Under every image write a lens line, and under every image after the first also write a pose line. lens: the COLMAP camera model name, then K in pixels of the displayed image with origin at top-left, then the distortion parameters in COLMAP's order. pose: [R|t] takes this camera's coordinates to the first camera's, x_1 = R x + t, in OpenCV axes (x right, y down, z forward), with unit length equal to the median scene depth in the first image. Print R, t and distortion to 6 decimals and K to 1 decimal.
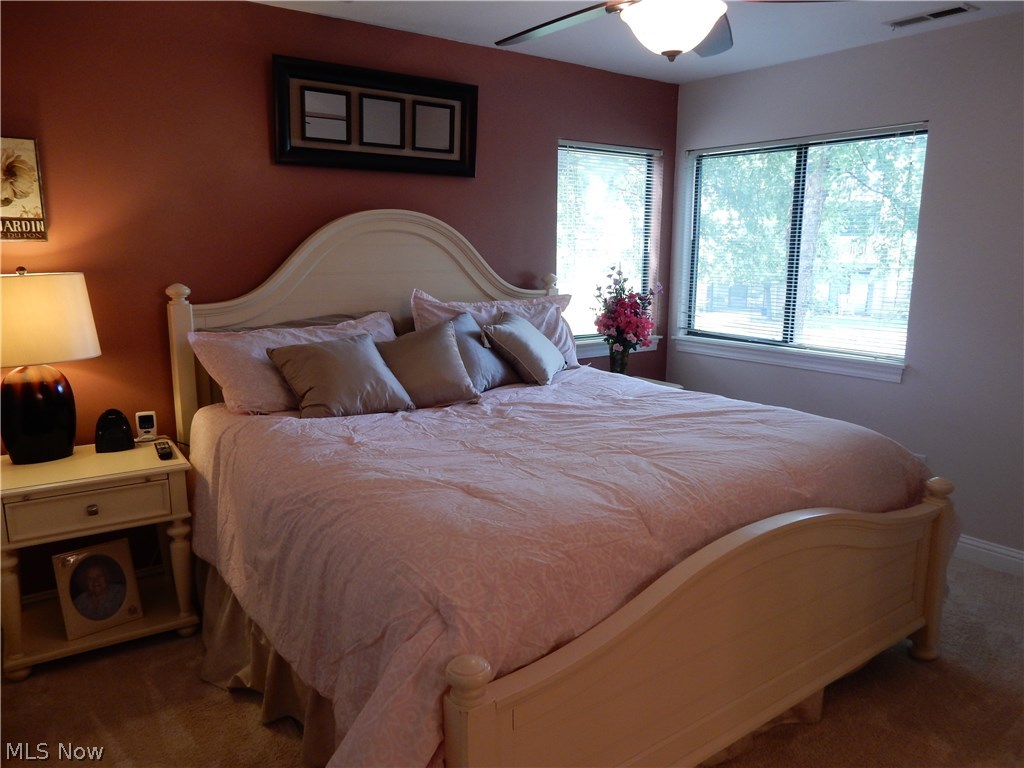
lens RADIAL K [[755.0, 0, 515.9], [0, 755.0, 387.6], [0, 0, 1]] dist [-0.012066, 0.009221]
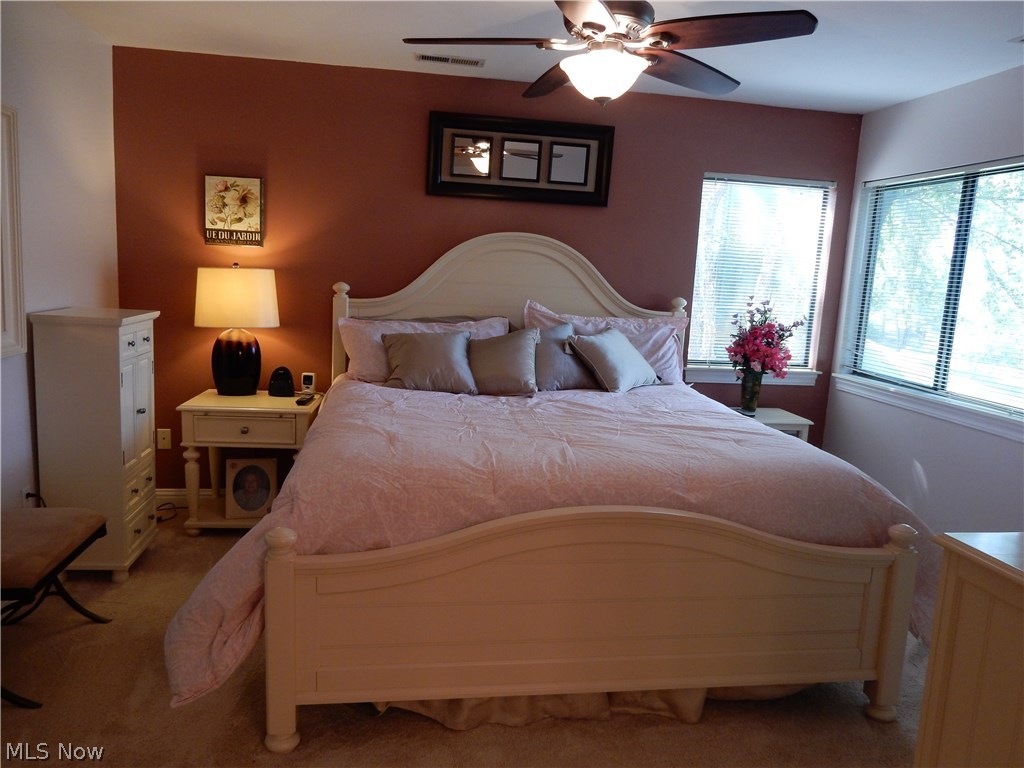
lens RADIAL K [[755.0, 0, 515.9], [0, 755.0, 387.6], [0, 0, 1]] dist [-0.012066, 0.009221]
pose [[0.882091, 0.114857, -0.456863, 0.467899], [-0.133782, 0.990968, -0.009167, 0.020484], [0.451684, 0.069206, 0.889490, -0.052597]]
